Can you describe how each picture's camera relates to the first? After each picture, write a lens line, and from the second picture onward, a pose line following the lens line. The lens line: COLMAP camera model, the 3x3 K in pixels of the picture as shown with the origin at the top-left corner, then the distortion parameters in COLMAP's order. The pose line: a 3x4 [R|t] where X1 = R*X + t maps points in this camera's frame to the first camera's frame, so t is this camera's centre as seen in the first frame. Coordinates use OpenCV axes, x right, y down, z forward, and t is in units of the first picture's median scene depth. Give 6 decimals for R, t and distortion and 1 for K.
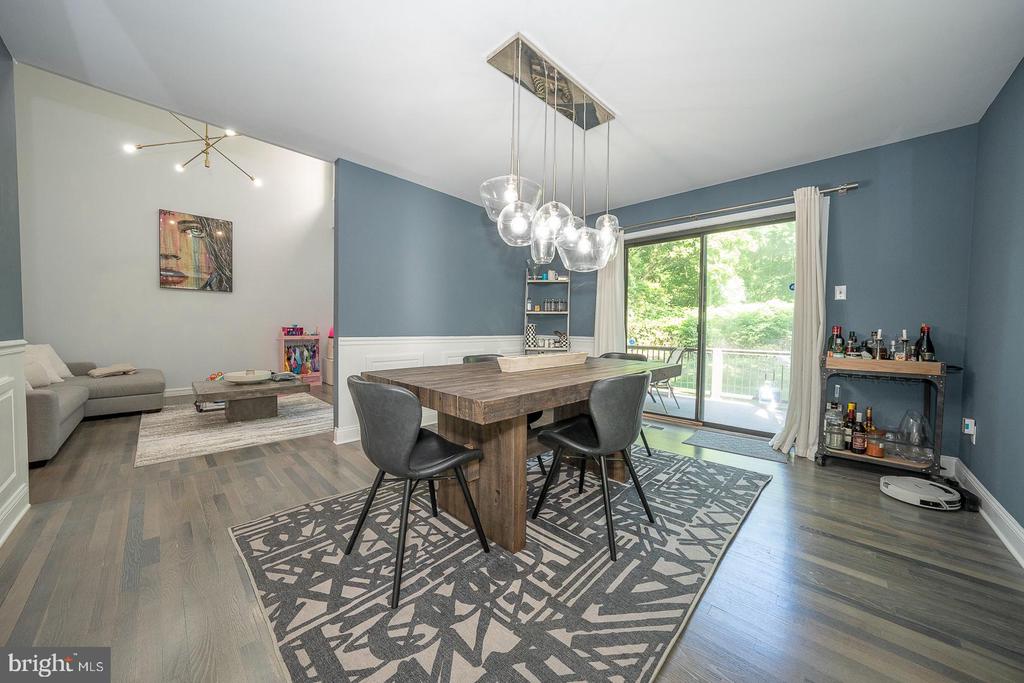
lens RADIAL K [[350.8, 0, 513.8], [0, 350.8, 337.1], [0, 0, 1]] dist [-0.019848, 0.000094]
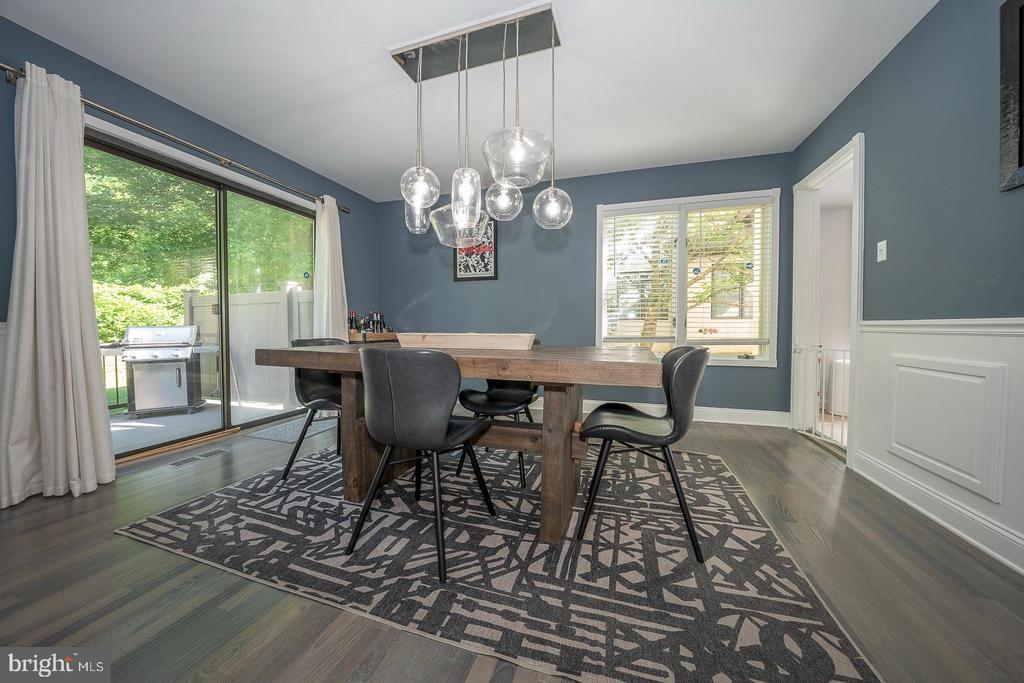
lens RADIAL K [[350.8, 0, 513.8], [0, 350.8, 337.1], [0, 0, 1]] dist [-0.019848, 0.000094]
pose [[-0.436485, -0.033765, 0.899078, -1.034066], [0.018010, 0.998767, 0.046252, 0.027908], [-0.899531, 0.036380, -0.435339, 1.779288]]
